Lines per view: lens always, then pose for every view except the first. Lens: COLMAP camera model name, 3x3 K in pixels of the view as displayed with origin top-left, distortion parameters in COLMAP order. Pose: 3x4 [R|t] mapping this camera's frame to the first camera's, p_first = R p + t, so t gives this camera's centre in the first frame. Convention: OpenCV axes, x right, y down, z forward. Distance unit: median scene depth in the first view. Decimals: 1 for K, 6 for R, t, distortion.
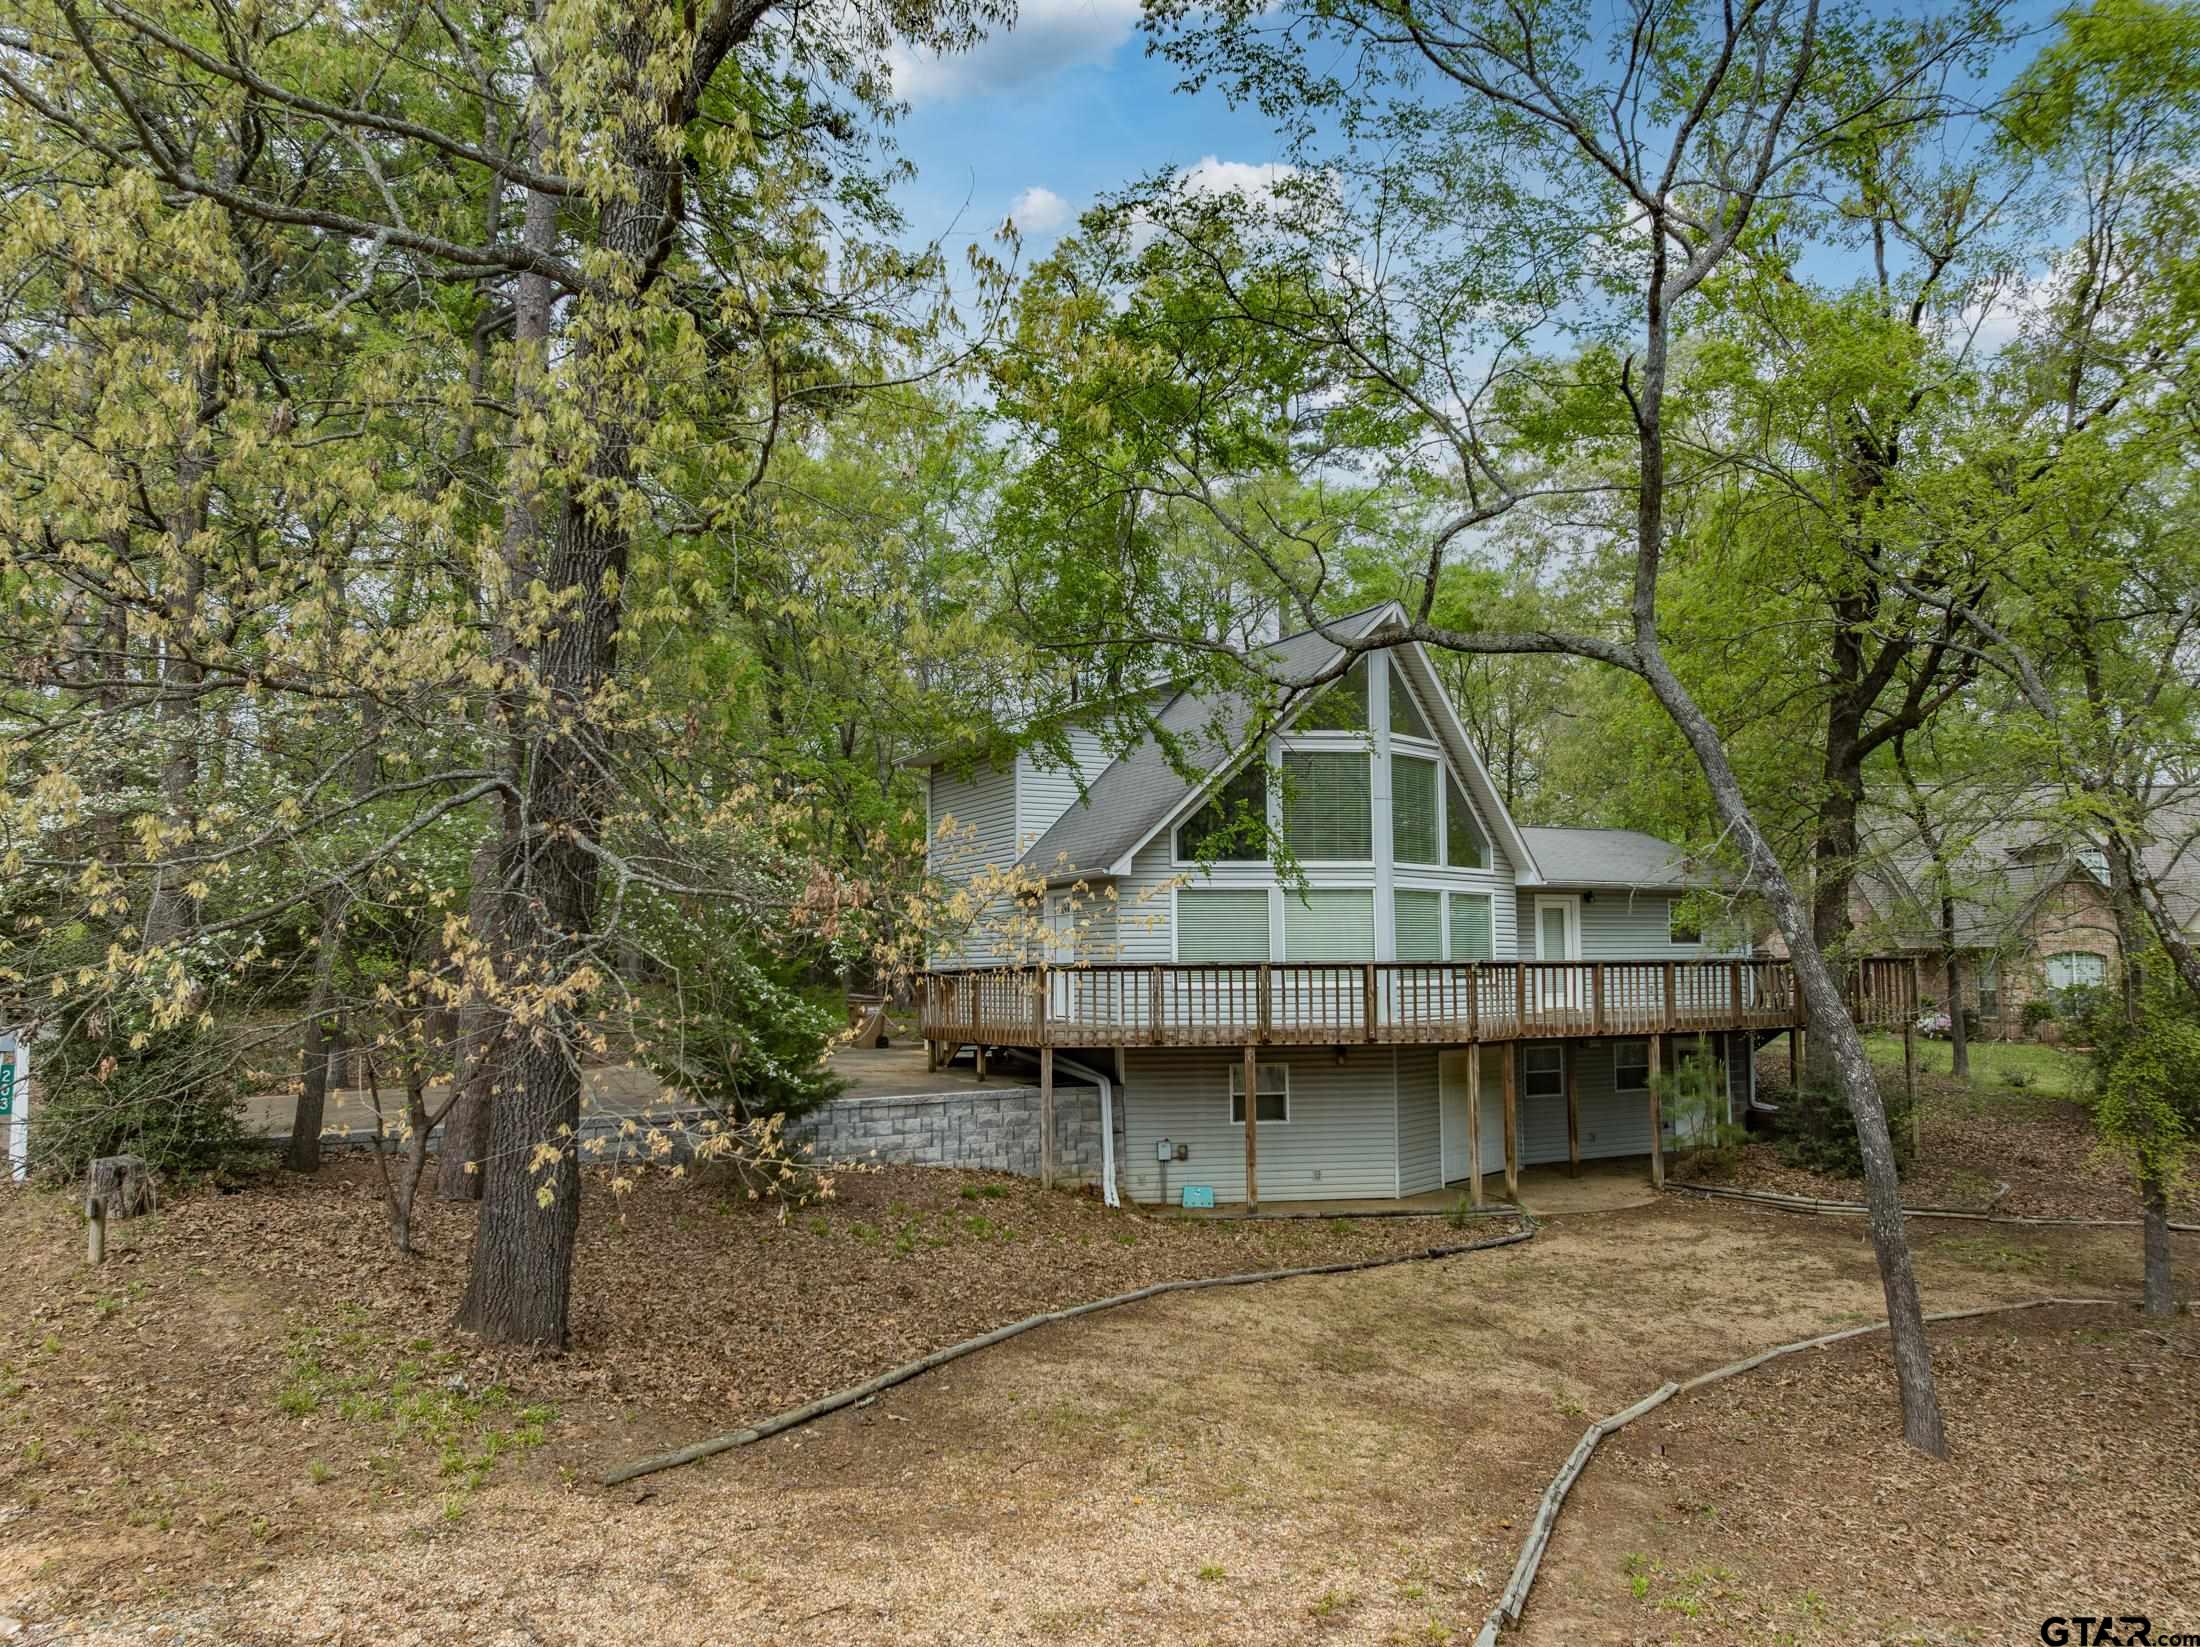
lens RADIAL K [[1548.8, 0, 1115.9], [0, 1548.8, 824.5], [0, 0, 1]] dist [-0.043796, -0.002066]
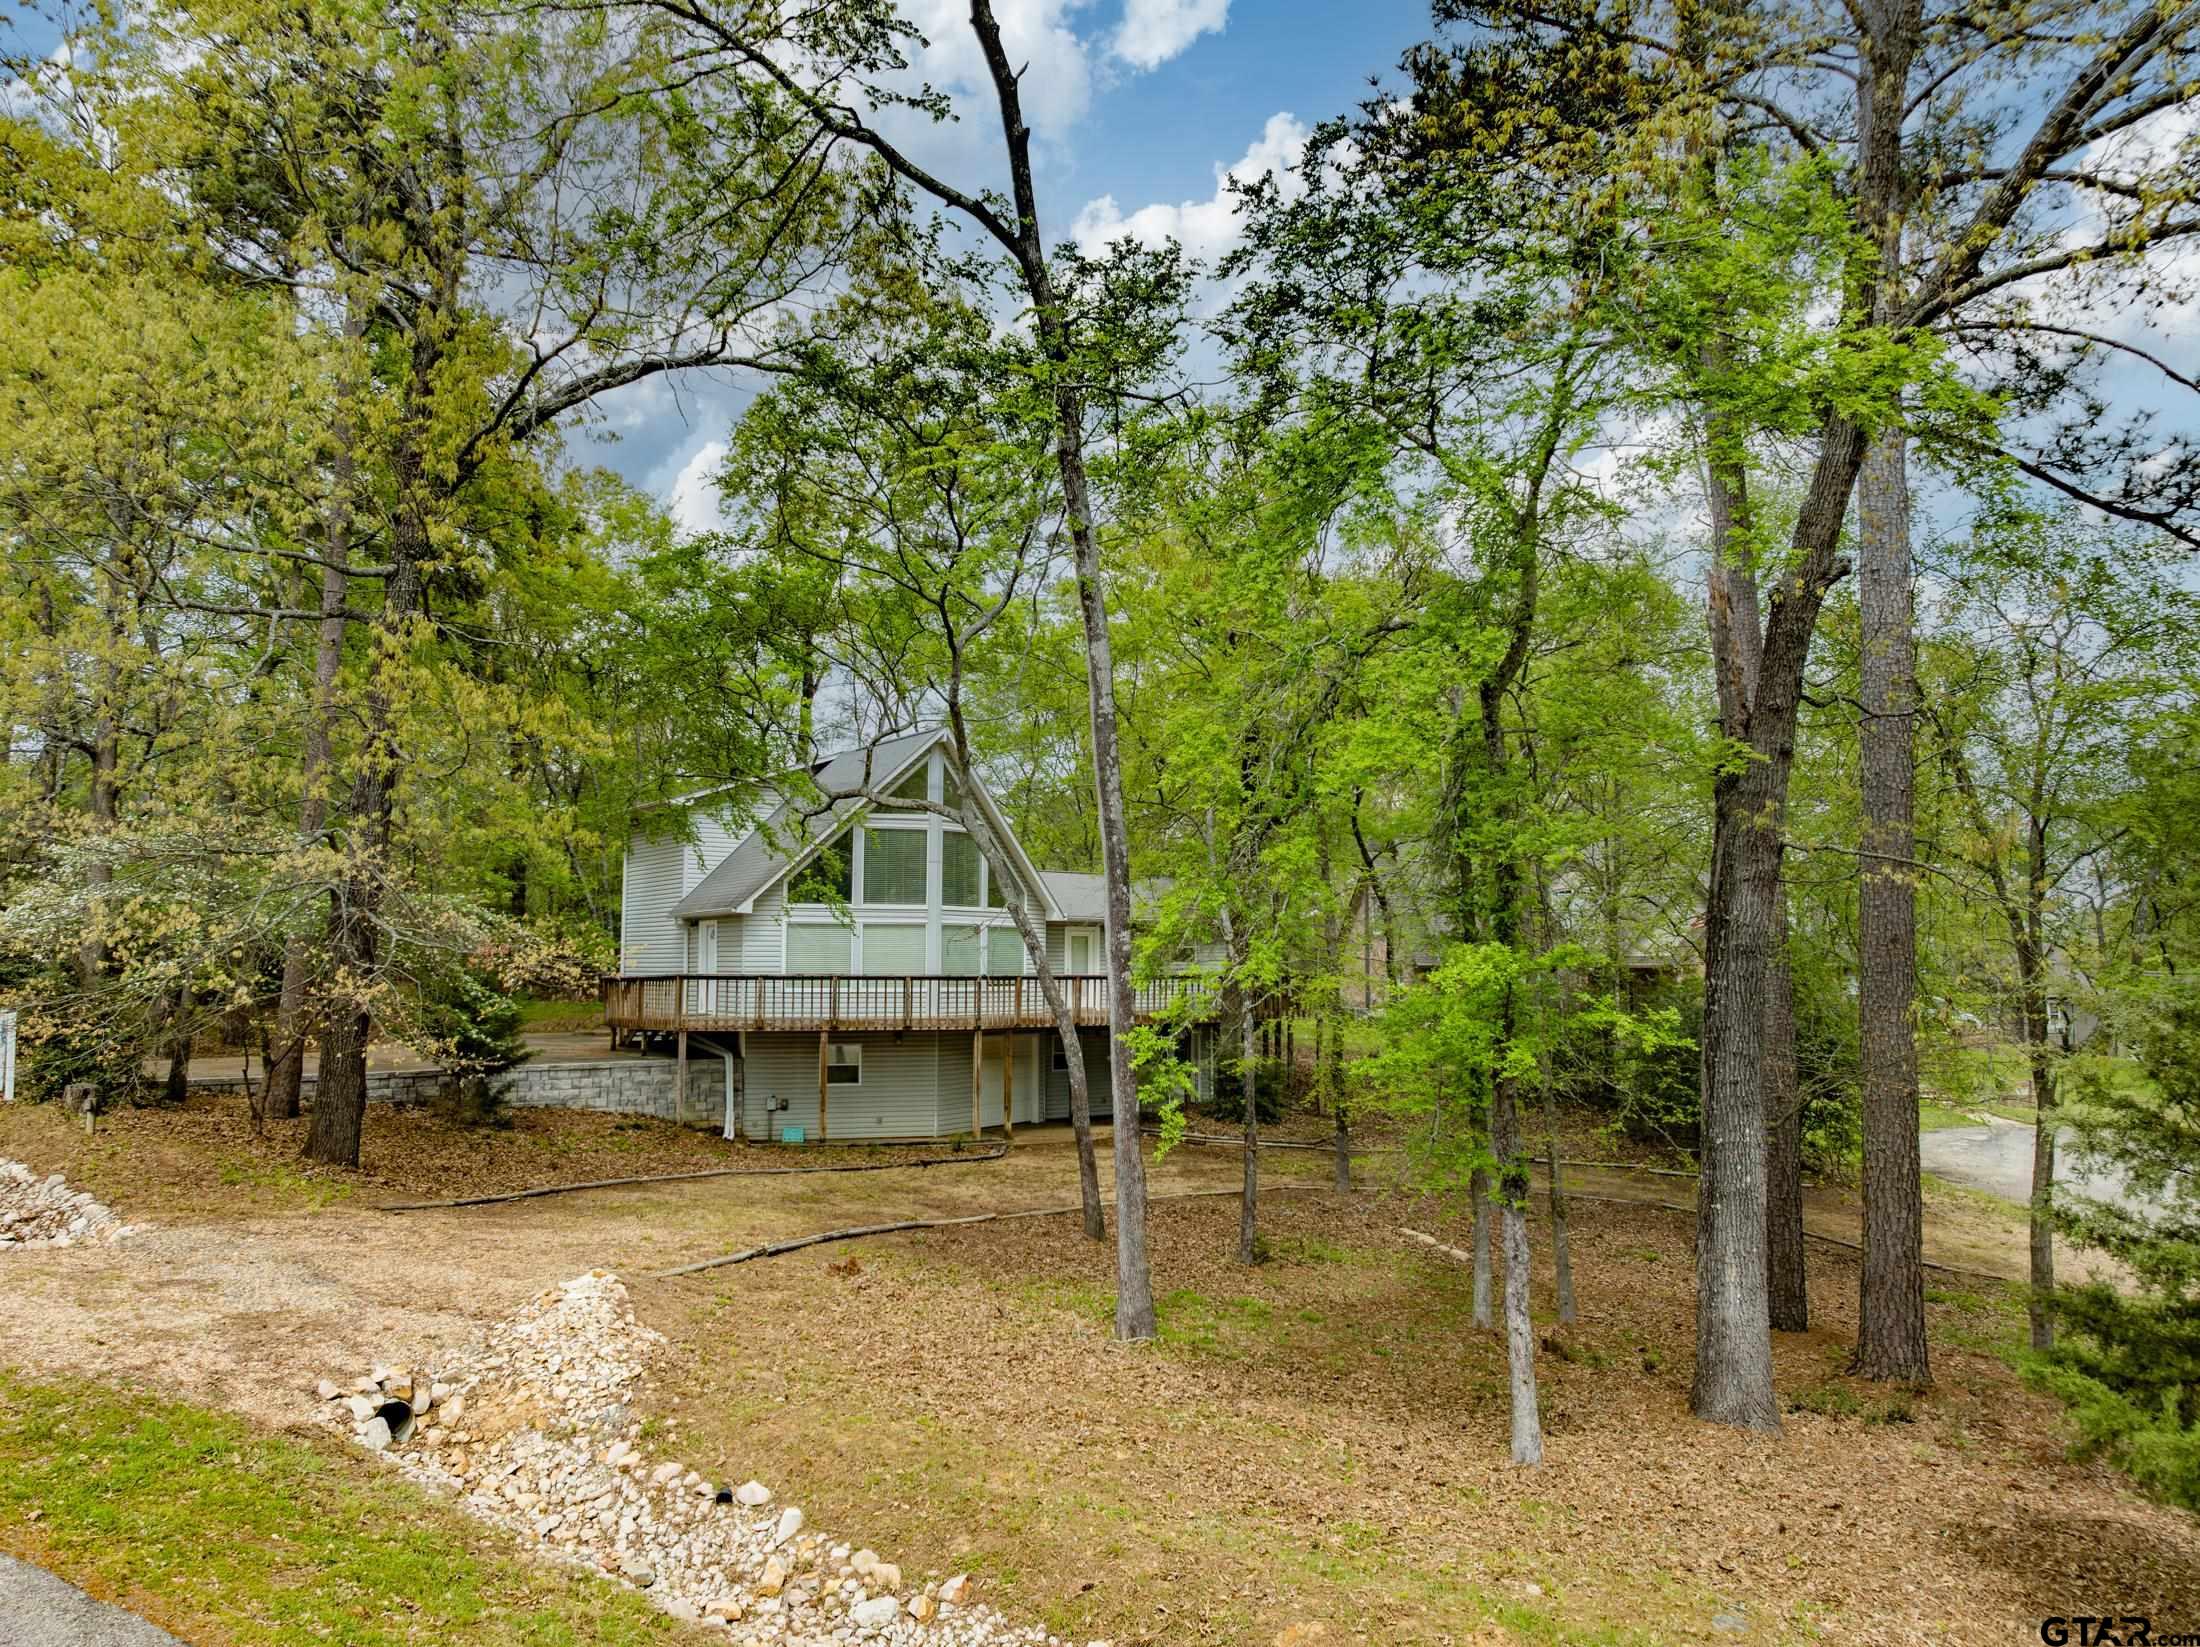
lens RADIAL K [[1548.8, 0, 1099.4], [0, 1548.8, 835.4], [0, 0, 1]] dist [-0.043796, -0.002066]
pose [[0.991060, 0.017758, 0.132233, 0.139091], [-0.018162, 0.999833, 0.001849, -0.048238], [-0.132178, -0.004235, 0.991217, -0.469180]]
